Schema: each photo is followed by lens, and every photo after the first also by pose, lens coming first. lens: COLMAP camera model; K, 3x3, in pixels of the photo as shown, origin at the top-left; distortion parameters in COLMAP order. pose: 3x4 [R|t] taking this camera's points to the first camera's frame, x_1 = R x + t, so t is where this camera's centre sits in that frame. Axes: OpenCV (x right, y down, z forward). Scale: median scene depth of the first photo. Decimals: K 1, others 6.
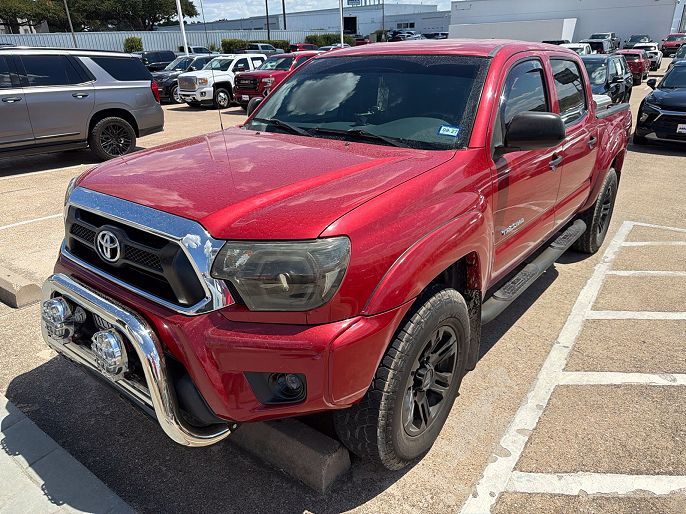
lens RADIAL K [[517.5, 0, 343.1], [0, 517.5, 255.5], [0, 0, 1]] dist [0.027828, -0.019166]
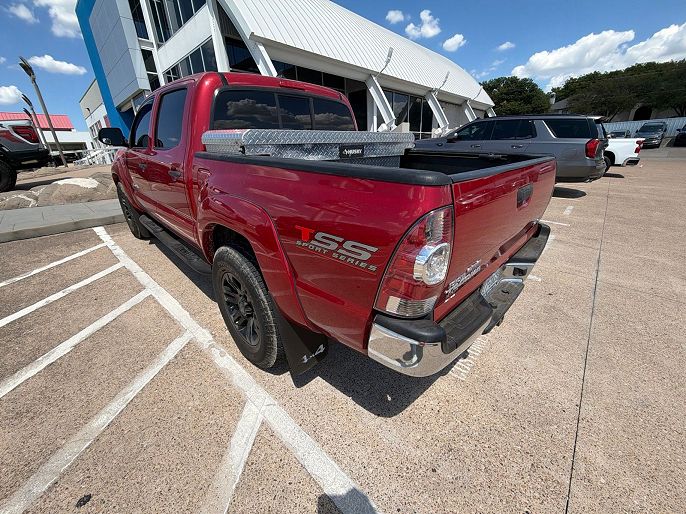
lens RADIAL K [[274.3, 0, 342.8], [0, 274.3, 257.1], [0, 0, 1]] dist [0.000820, -0.000292]
pose [[-0.143042, 0.400030, -0.905271, 0.842949], [-0.348042, 0.835924, 0.424380, -0.370069], [0.926502, 0.375776, 0.019655, 1.183507]]
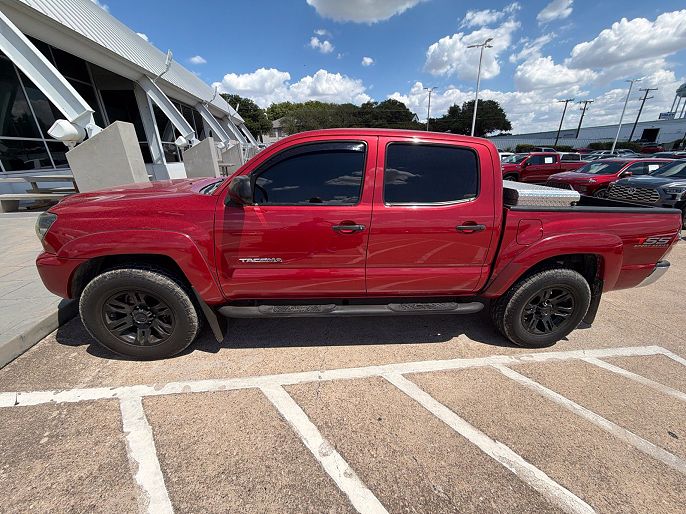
lens RADIAL K [[274.3, 0, 337.8], [0, 274.3, 258.4], [0, 0, 1]] dist [0.000820, -0.000292]
pose [[0.672809, 0.297105, -0.677537, 0.598567], [-0.297250, 0.947206, 0.120180, -0.134785], [0.677473, 0.120540, 0.725603, 0.381573]]
